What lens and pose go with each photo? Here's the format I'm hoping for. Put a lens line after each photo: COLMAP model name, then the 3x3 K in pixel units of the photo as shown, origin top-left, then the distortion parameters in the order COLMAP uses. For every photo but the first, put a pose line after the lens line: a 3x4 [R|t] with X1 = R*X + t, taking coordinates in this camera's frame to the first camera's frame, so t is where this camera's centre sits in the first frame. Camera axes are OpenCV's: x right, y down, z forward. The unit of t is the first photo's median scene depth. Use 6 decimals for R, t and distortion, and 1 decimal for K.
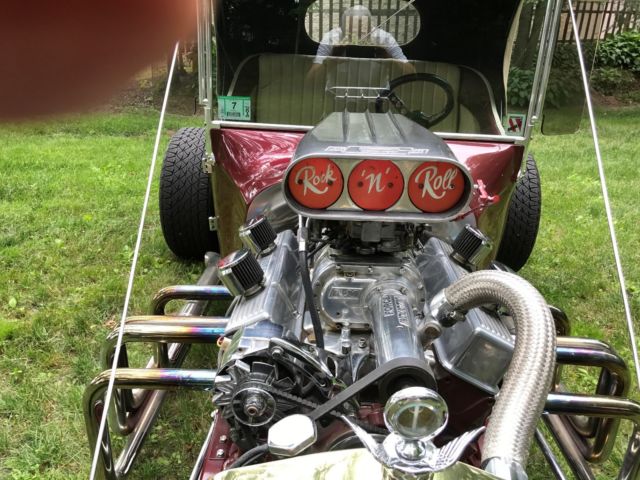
lens RADIAL K [[524.8, 0, 321.5], [0, 524.8, 237.8], [0, 0, 1]] dist [0.009991, 0.008211]
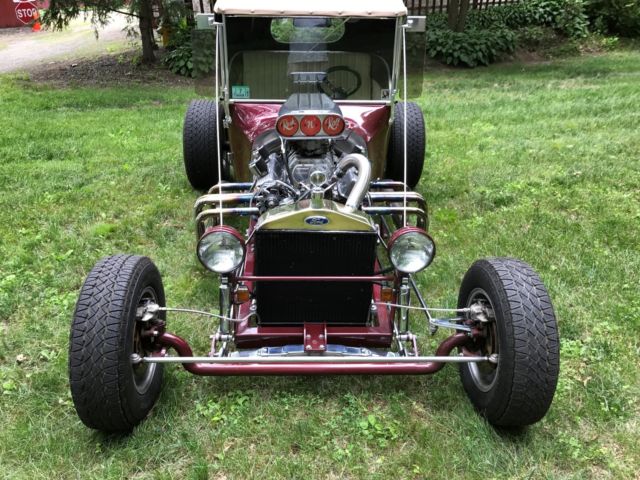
lens RADIAL K [[524.8, 0, 317.3], [0, 524.8, 241.7], [0, 0, 1]] dist [0.009991, 0.008211]
pose [[0.996901, -0.059130, 0.051892, -0.019993], [0.054865, 0.995277, 0.080087, 0.155123], [-0.056382, -0.076991, 0.995436, -0.953607]]
